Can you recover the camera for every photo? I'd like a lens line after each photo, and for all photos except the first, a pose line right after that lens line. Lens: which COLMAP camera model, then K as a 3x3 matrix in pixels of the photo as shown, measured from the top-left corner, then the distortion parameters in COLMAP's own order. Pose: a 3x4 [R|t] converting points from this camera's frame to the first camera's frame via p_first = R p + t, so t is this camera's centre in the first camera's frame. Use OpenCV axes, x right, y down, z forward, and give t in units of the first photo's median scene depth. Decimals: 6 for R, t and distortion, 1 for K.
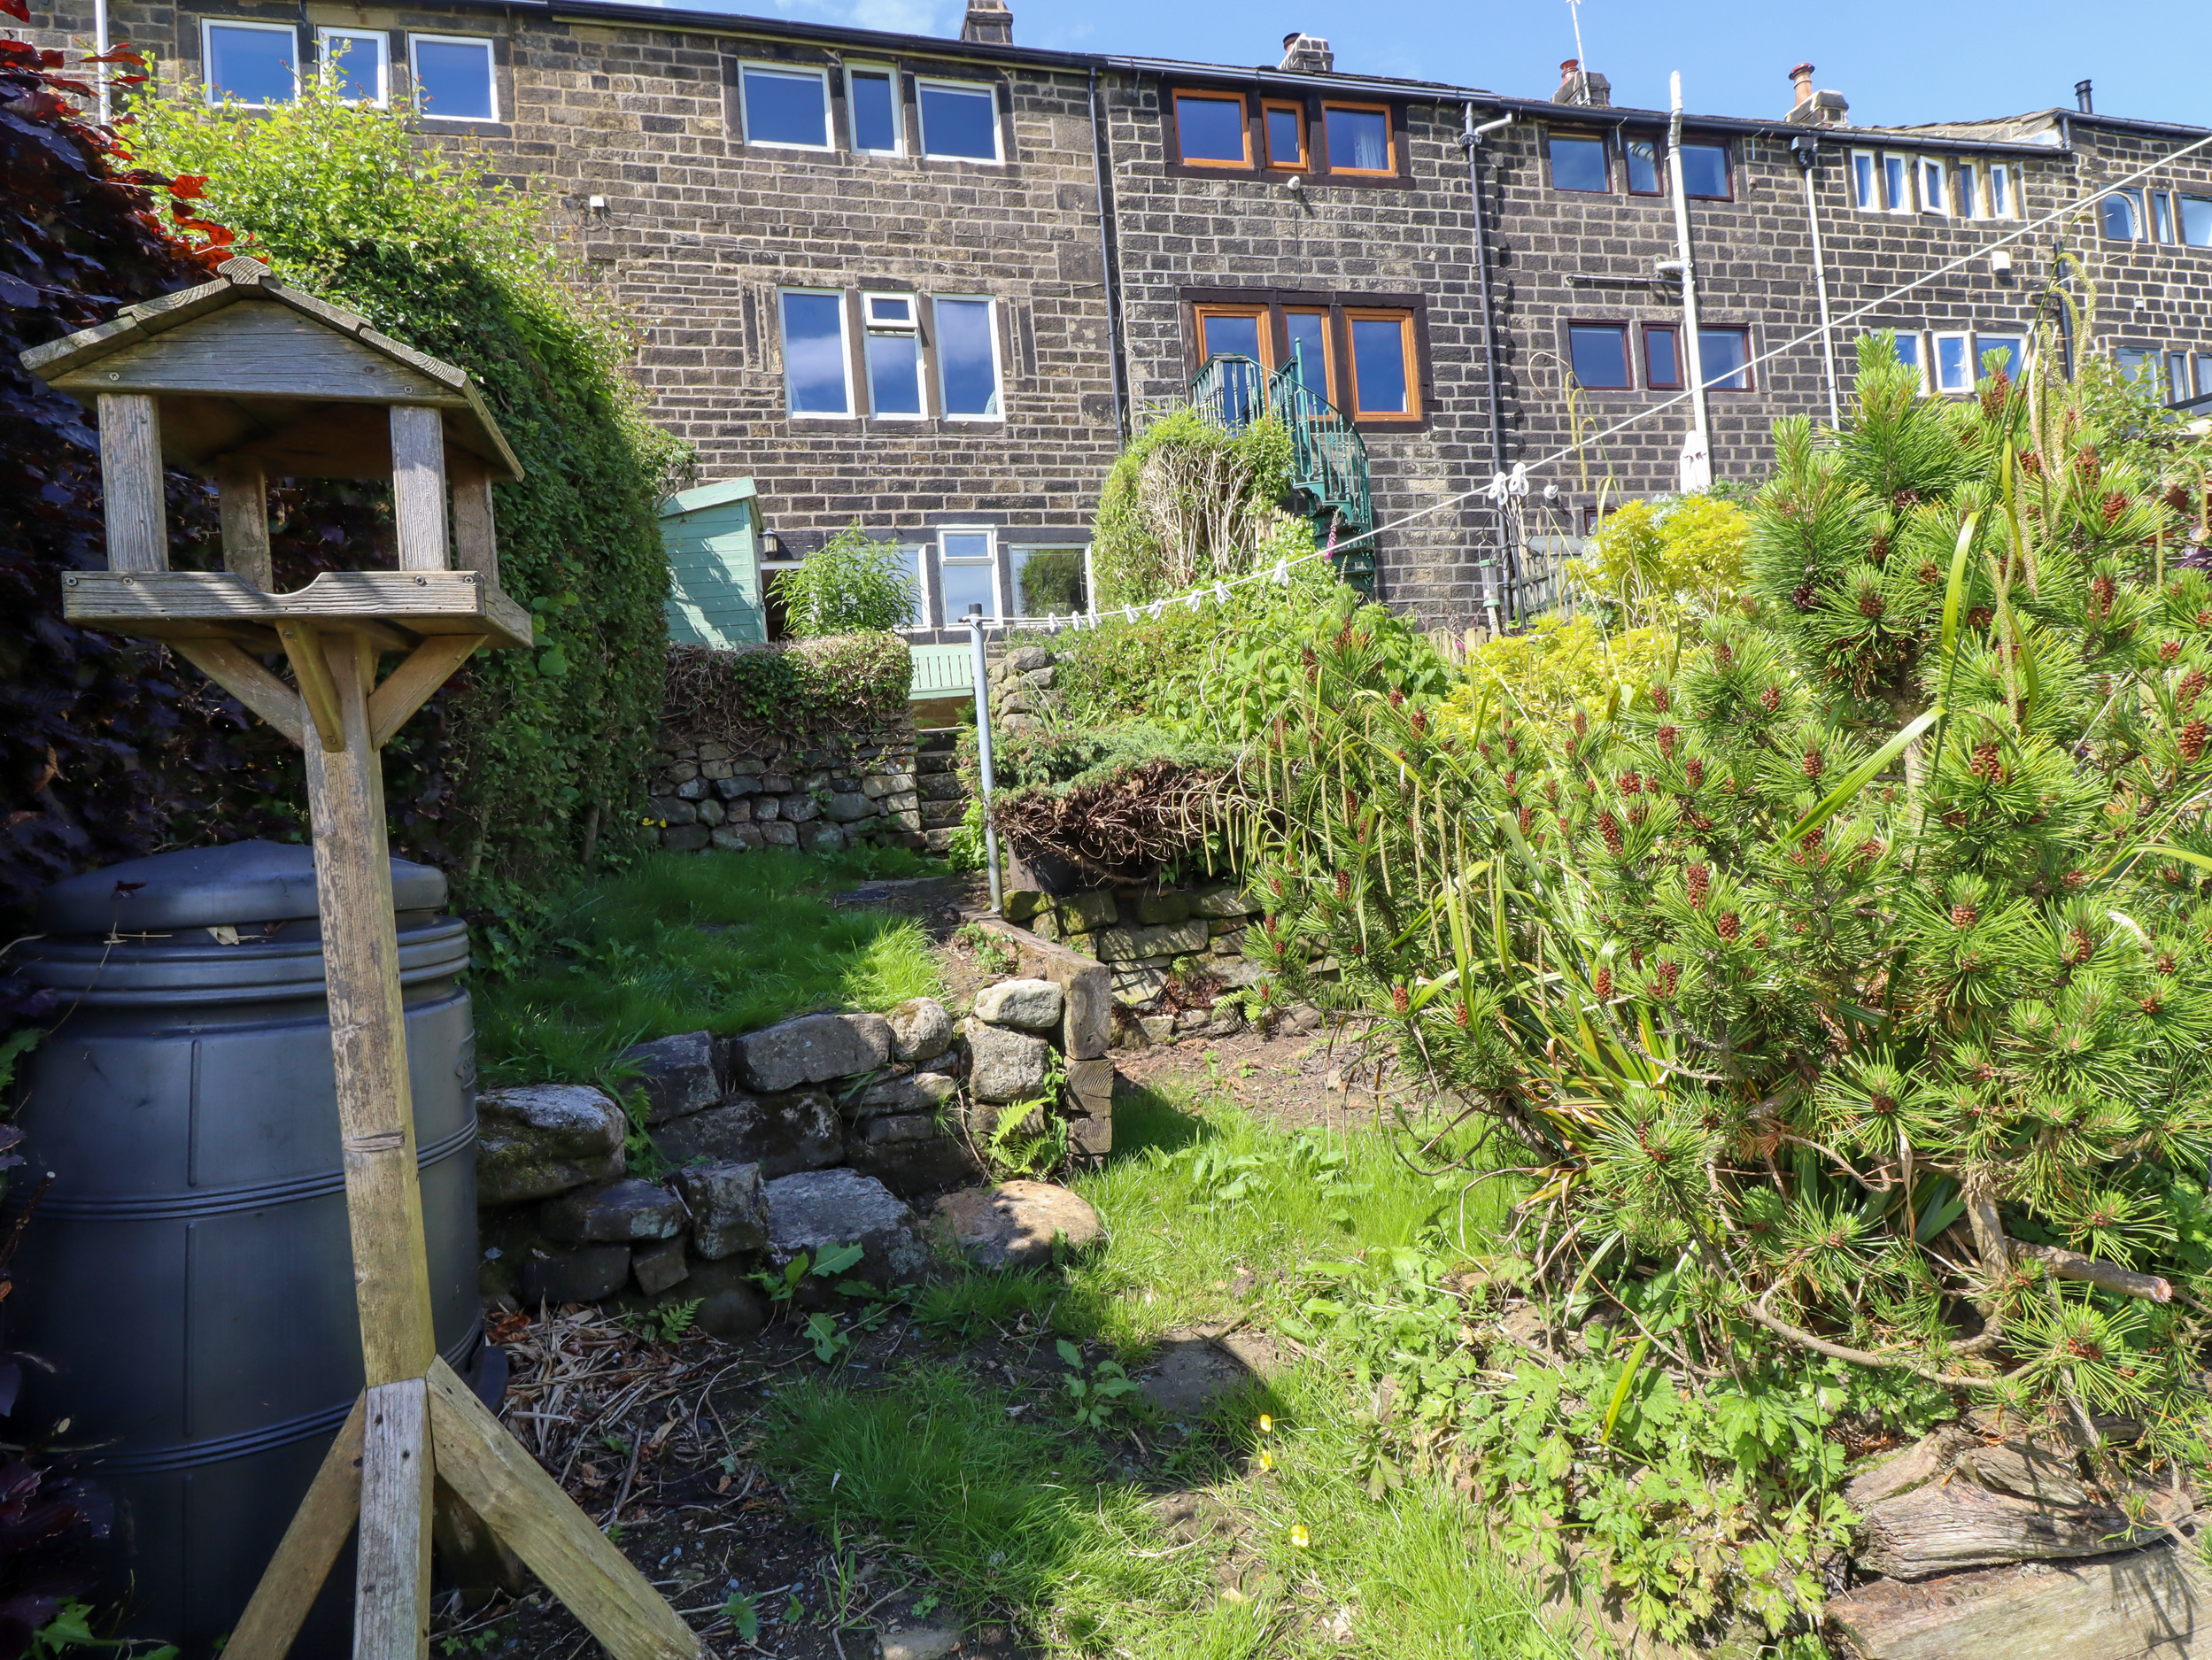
lens RADIAL K [[1172.7, 0, 1138.3], [0, 1172.7, 794.5], [0, 0, 1]] dist [0.003709, -0.016222]
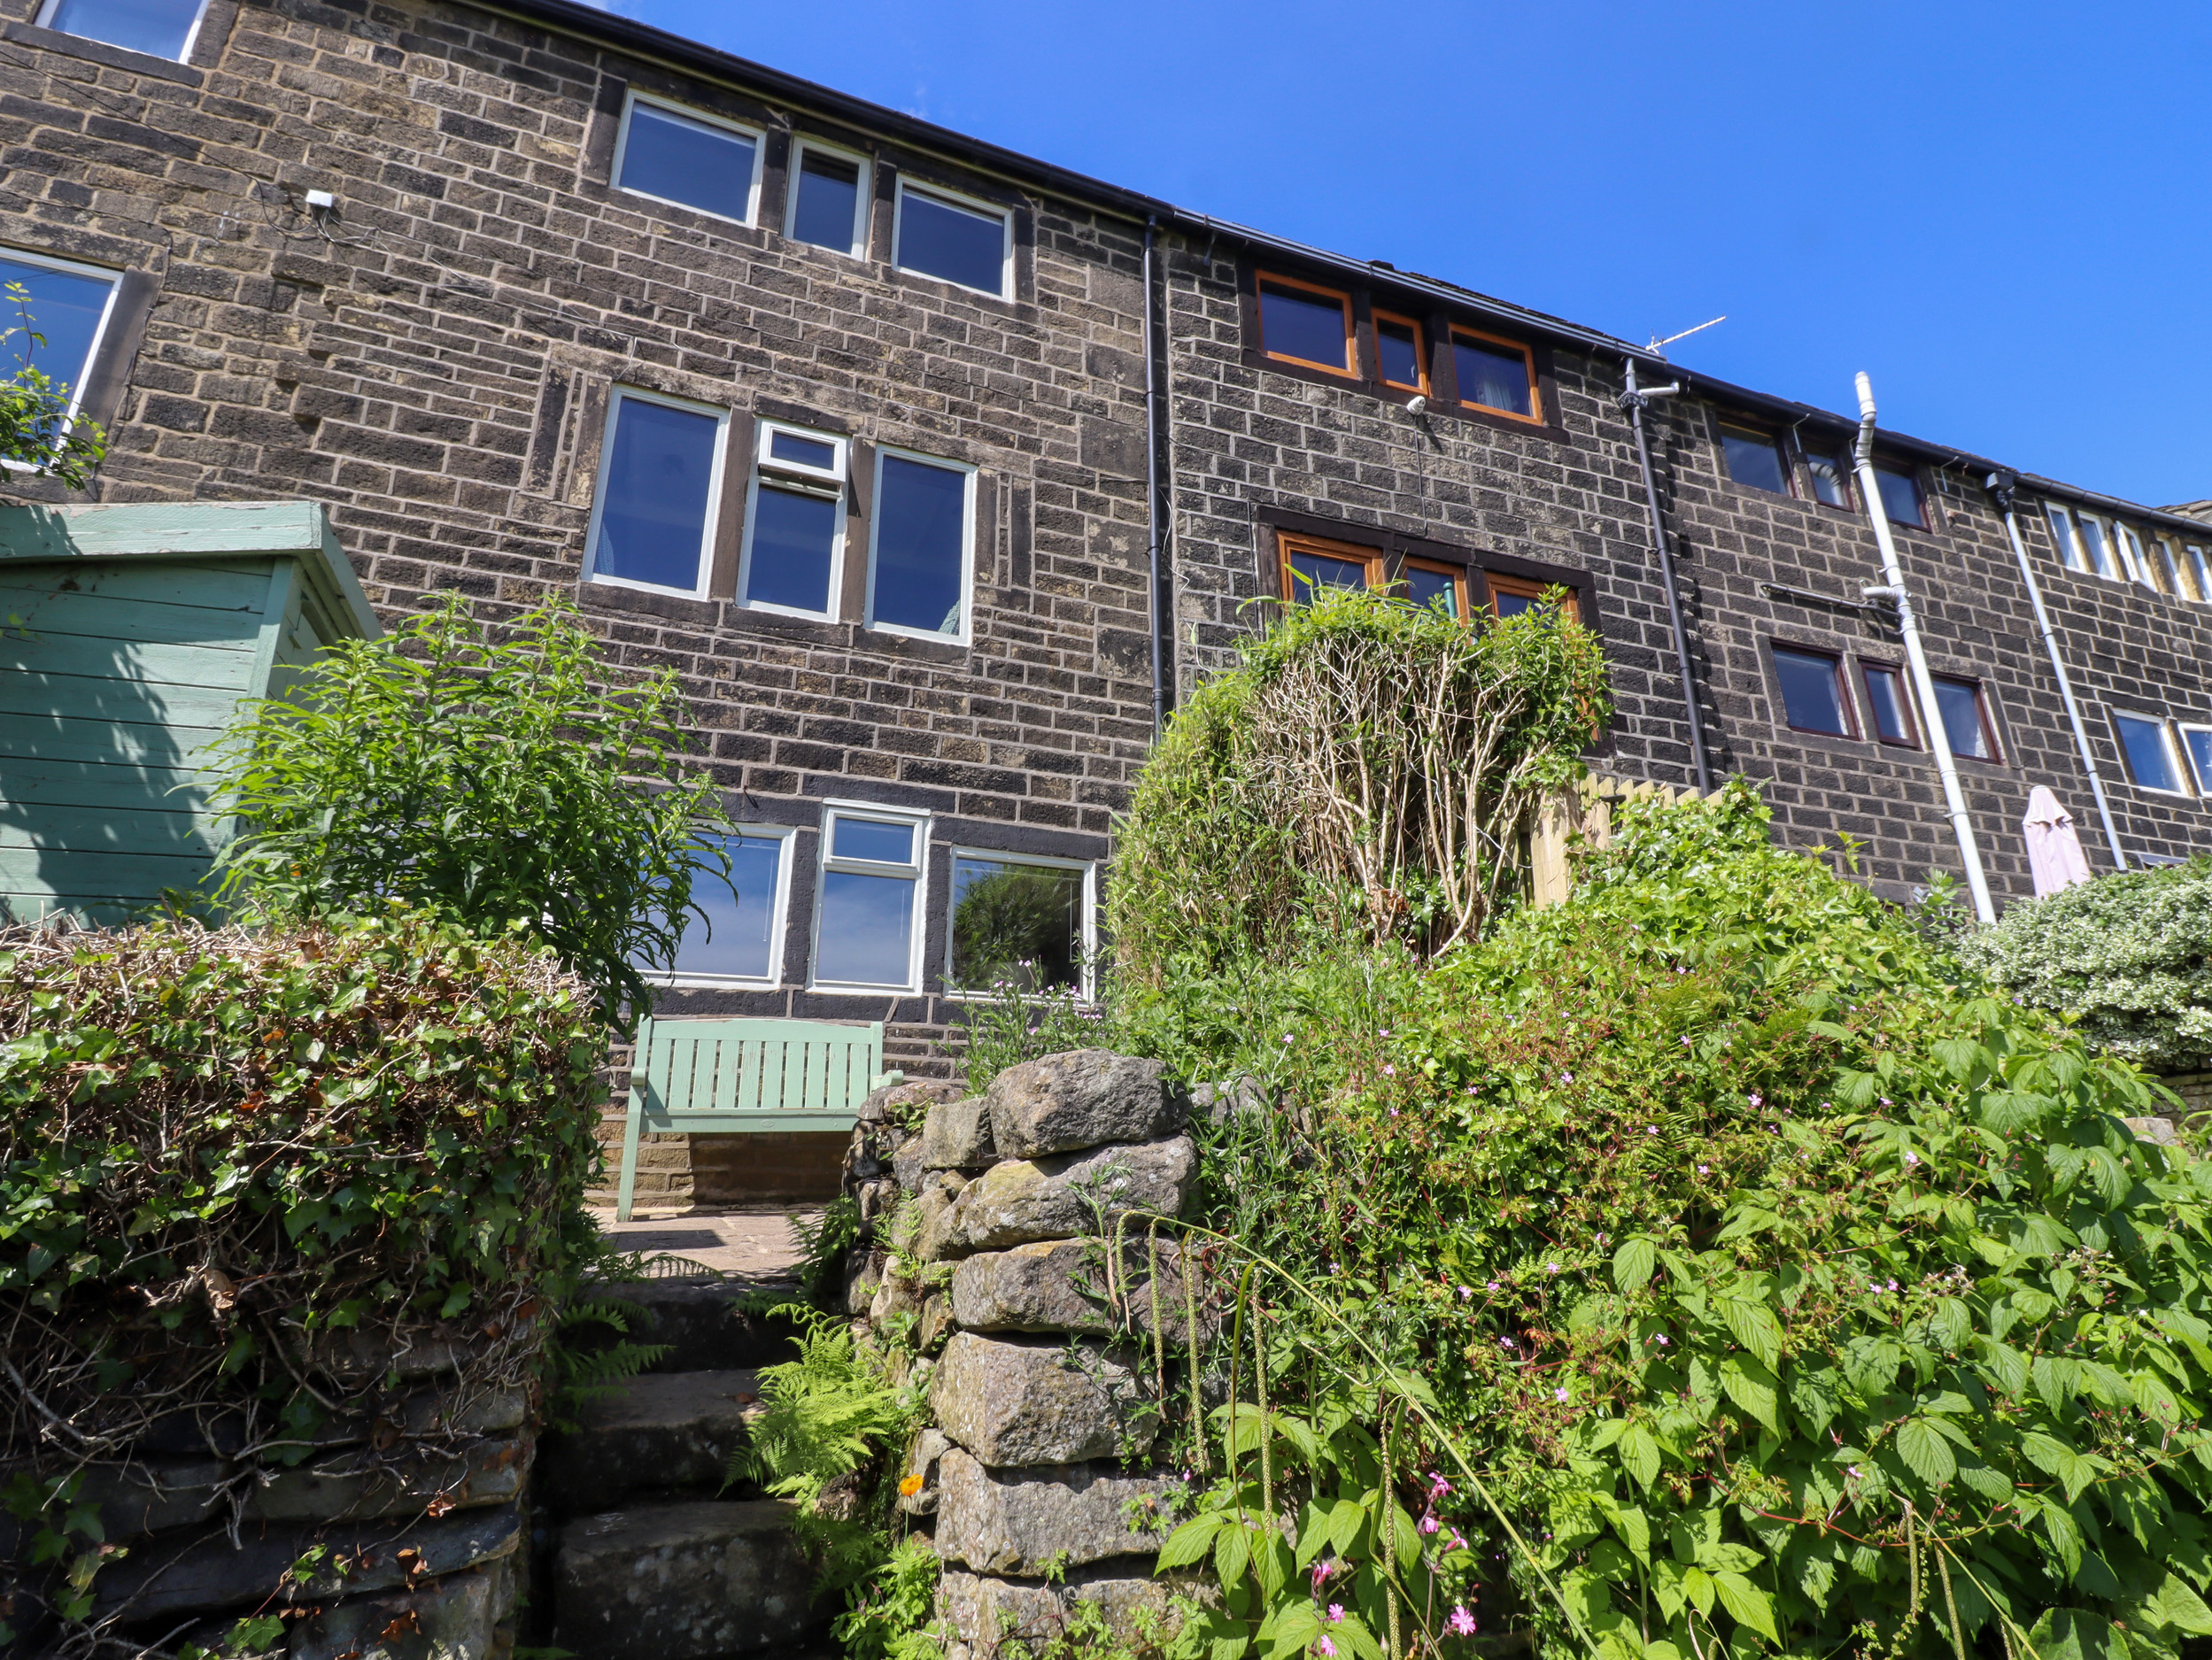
lens RADIAL K [[1172.7, 0, 1138.3], [0, 1172.7, 794.5], [0, 0, 1]] dist [0.003709, -0.016222]
pose [[0.991842, 0.101118, 0.077623, -0.067063], [-0.069643, 0.939841, -0.334437, -0.057190], [-0.106771, 0.326302, 0.939216, 0.453890]]
